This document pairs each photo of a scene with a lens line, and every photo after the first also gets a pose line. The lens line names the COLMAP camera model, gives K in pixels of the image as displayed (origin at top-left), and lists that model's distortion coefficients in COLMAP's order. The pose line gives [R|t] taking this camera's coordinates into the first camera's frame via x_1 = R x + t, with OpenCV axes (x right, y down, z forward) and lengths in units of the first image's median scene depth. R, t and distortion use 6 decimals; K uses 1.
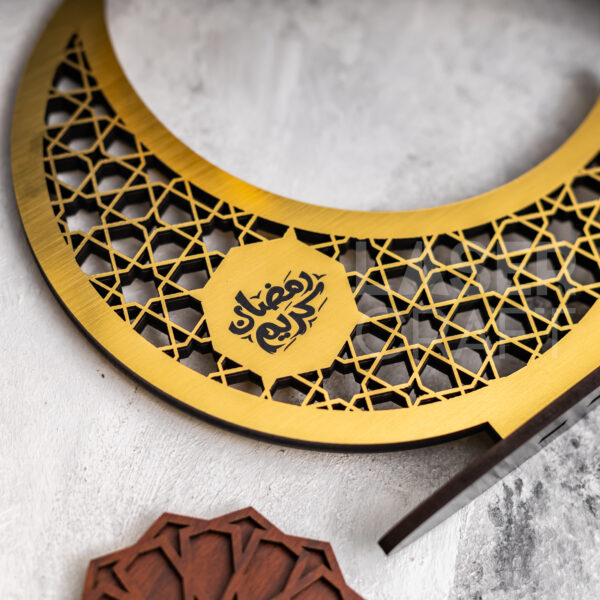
lens RADIAL K [[1395.9, 0, 300.0], [0, 1395.9, 300.0], [0, 0, 1]] dist [0.005545, -0.657780]
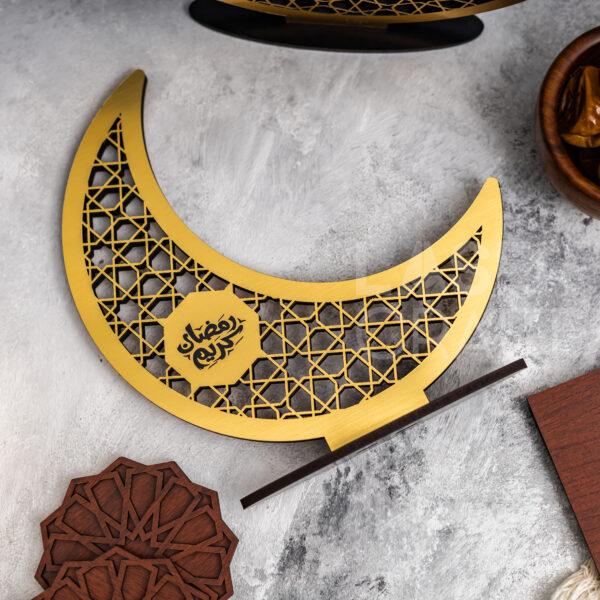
lens RADIAL K [[1341.8, 0, 300.0], [0, 1341.8, 300.0], [0, 0, 1]] dist [0.004577, -0.367321]
pose [[0.972605, 0.168052, -0.160620, 0.316671], [-0.120045, 0.954769, 0.272038, -0.458051], [0.199071, -0.245304, 0.948787, -0.400187]]
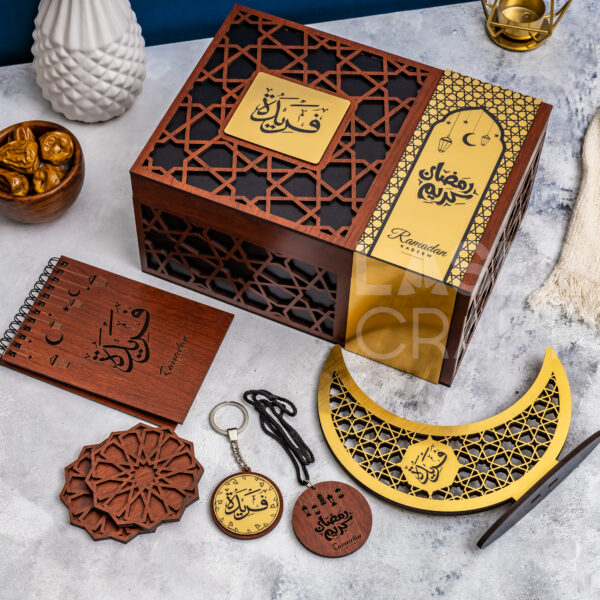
lens RADIAL K [[1448.7, 0, 285.4], [0, 1448.7, 310.3], [0, 0, 1]] dist [0.013338, -0.110402]
pose [[0.989380, -0.134612, -0.054837, -0.097443], [0.127163, 0.984345, -0.122044, 0.015803], [0.070407, 0.113775, 0.991009, -1.842097]]
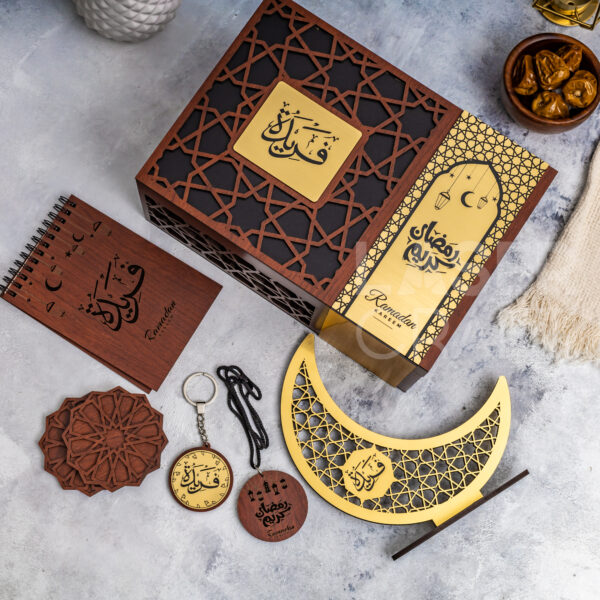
lens RADIAL K [[1341.8, 0, 300.0], [0, 1341.8, 300.0], [0, 0, 1]] dist [0.004577, -0.367321]
pose [[0.992434, 0.075325, -0.096955, 0.092455], [-0.047592, 0.963961, 0.261751, -1.113798], [0.113177, -0.255156, 0.960253, -1.715484]]
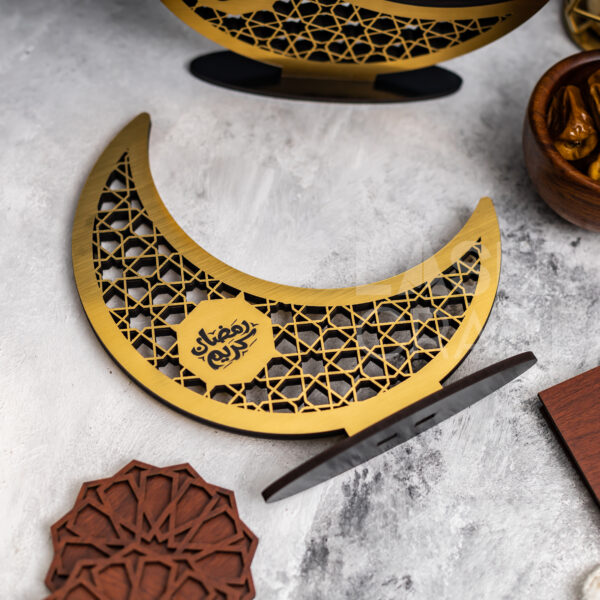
lens RADIAL K [[1341.8, 0, 300.0], [0, 1341.8, 300.0], [0, 0, 1]] dist [0.004577, -0.367321]
pose [[0.989104, 0.105563, -0.102614, 0.218290], [-0.109513, 0.993416, -0.033635, 0.000538], [0.098388, 0.044506, 0.994152, -0.495287]]
